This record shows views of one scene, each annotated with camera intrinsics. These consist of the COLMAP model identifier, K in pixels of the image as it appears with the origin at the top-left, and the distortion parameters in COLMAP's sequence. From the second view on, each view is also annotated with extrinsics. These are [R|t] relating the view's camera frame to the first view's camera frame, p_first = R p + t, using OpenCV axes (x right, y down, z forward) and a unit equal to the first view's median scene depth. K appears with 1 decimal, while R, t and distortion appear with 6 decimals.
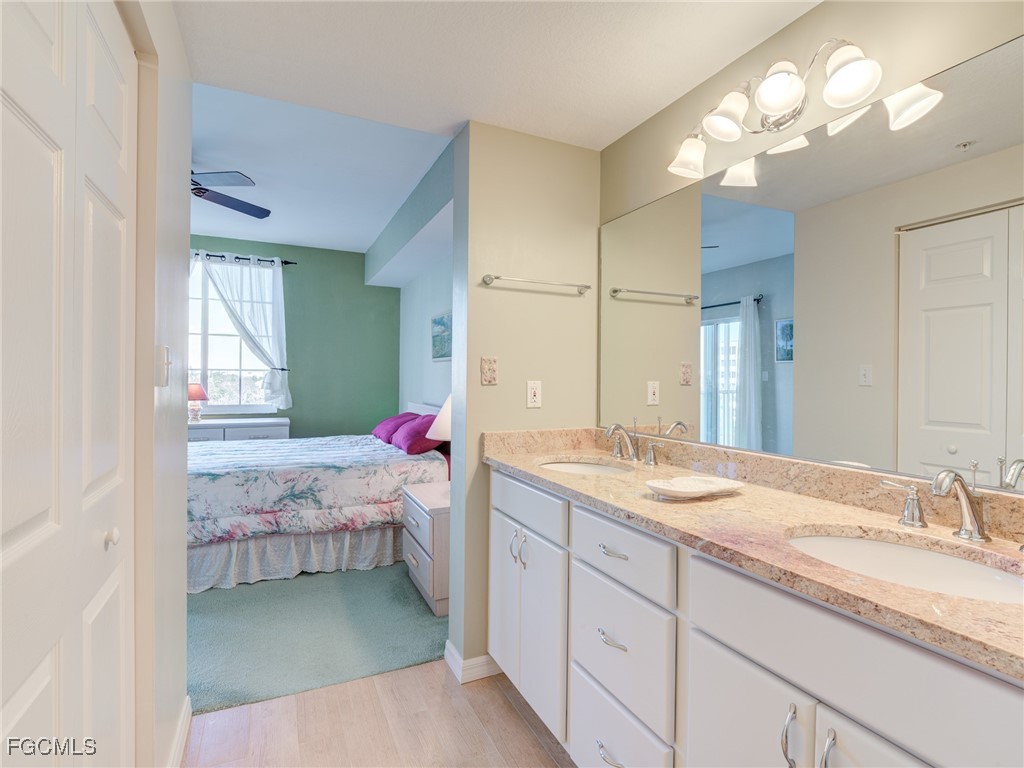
lens RADIAL K [[504.8, 0, 514.9], [0, 504.8, 380.3], [0, 0, 1]] dist [0.002405, -0.013079]
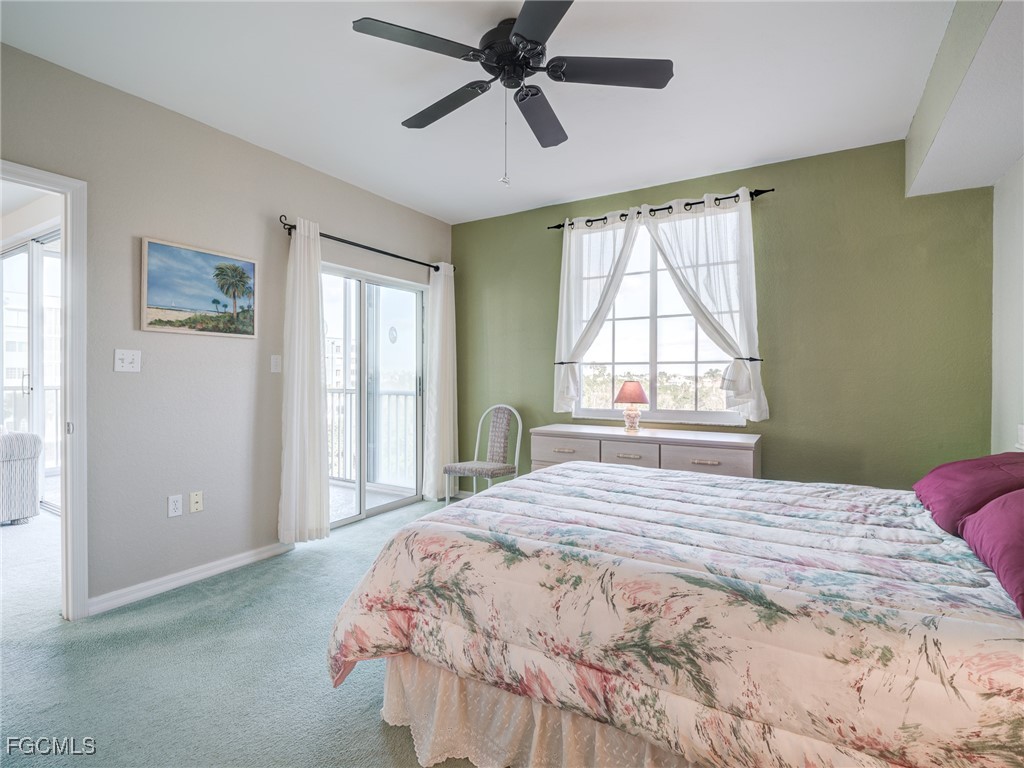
lens RADIAL K [[504.8, 0, 510.3], [0, 504.8, 380.1], [0, 0, 1]] dist [0.002405, -0.013079]
pose [[0.547015, -0.002039, -0.837120, -0.103470], [0.001268, 0.999998, -0.001607, 0.006405], [0.837122, -0.000182, 0.547016, 0.458319]]
